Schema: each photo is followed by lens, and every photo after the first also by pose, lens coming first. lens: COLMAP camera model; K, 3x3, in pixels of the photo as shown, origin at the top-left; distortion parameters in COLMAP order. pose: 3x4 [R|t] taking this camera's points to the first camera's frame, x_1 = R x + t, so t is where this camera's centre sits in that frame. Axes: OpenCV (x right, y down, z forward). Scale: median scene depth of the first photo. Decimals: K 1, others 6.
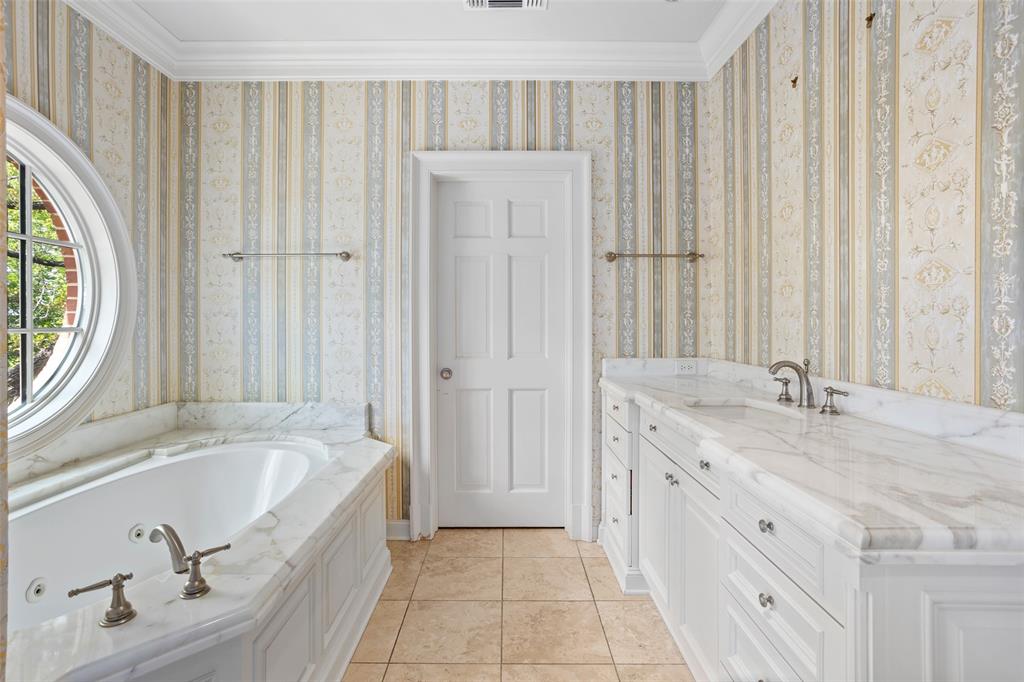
lens RADIAL K [[505.3, 0, 510.4], [0, 505.3, 320.2], [0, 0, 1]] dist [-0.035986, 0.014338]
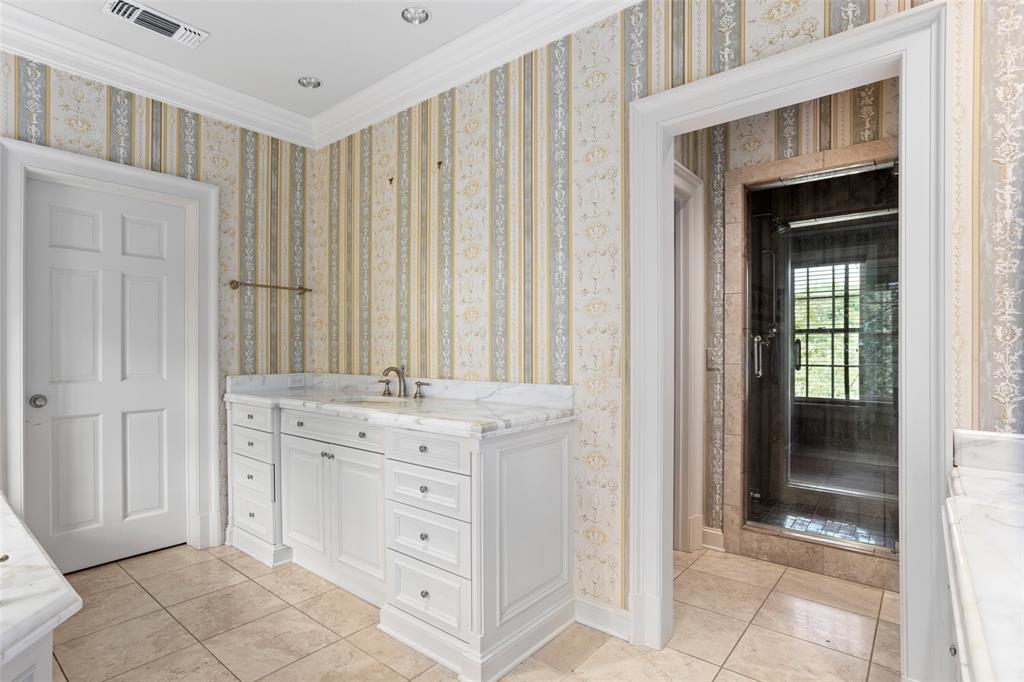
lens RADIAL K [[505.3, 0, 503.6], [0, 505.3, 344.0], [0, 0, 1]] dist [-0.035986, 0.014338]
pose [[0.631004, 0.005032, 0.775764, -0.291455], [0.003338, 0.999952, -0.009201, 0.018417], [-0.775773, 0.008396, 0.630957, -0.158648]]
